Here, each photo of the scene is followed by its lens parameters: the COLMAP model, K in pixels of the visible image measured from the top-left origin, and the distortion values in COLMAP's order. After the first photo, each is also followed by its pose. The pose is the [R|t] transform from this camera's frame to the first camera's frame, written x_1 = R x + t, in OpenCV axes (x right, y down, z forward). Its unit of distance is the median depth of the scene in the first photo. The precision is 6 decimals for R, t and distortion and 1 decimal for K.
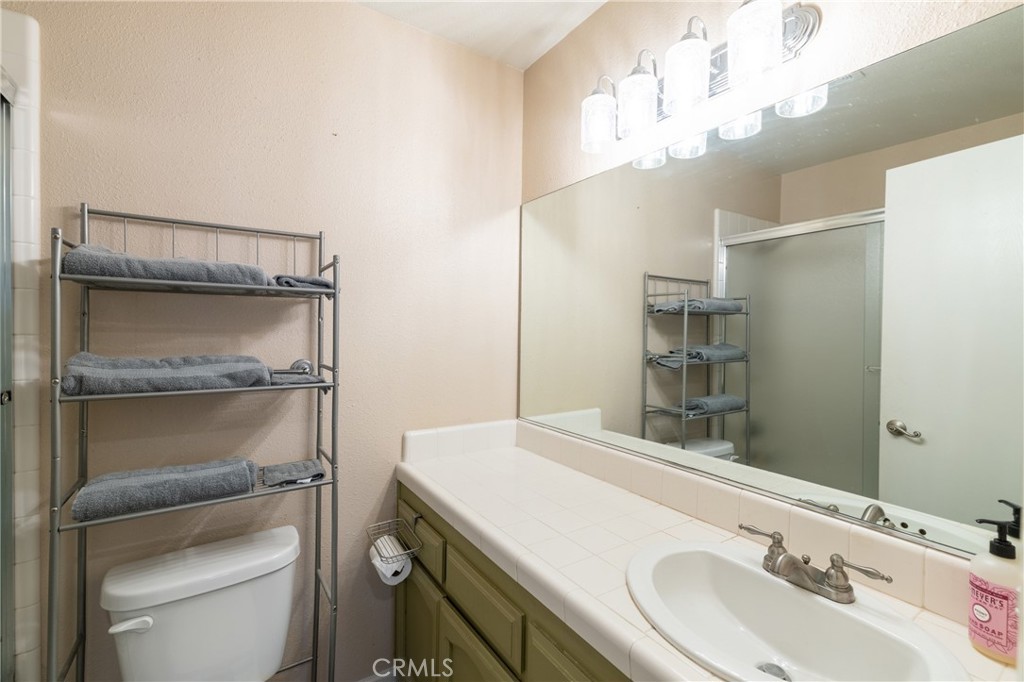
lens RADIAL K [[436.9, 0, 504.9], [0, 436.9, 336.7], [0, 0, 1]] dist [0.000485, -0.000045]
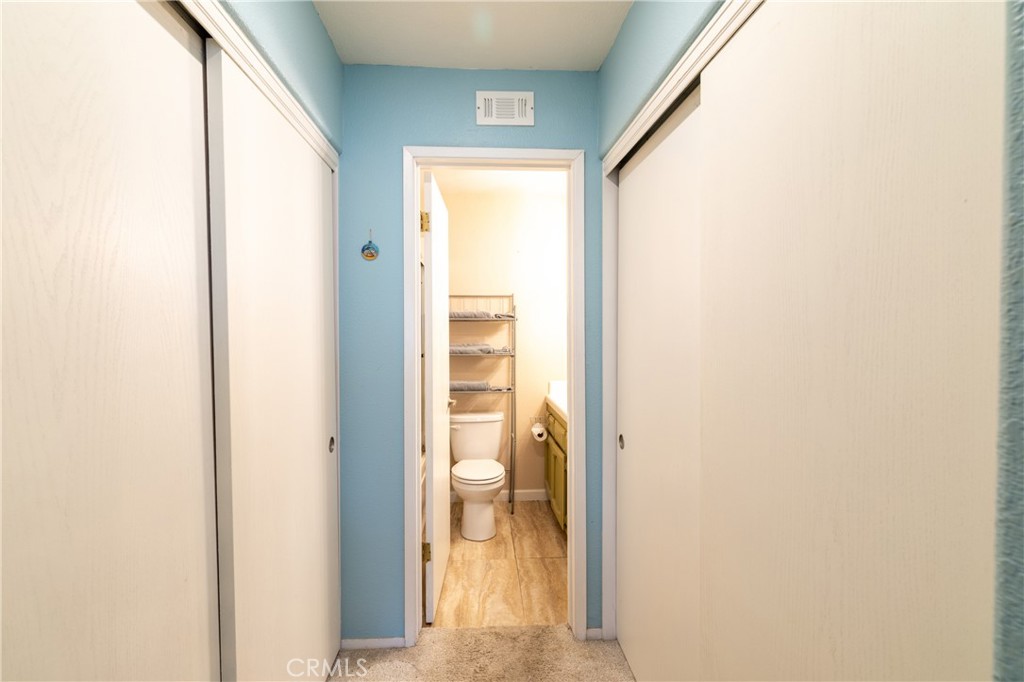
lens RADIAL K [[436.9, 0, 504.9], [0, 436.9, 336.7], [0, 0, 1]] dist [0.000485, -0.000045]
pose [[0.870094, -0.004848, -0.492862, 0.814109], [0.002611, 0.999983, -0.005227, 0.014032], [0.492879, 0.003261, 0.870092, -1.250763]]
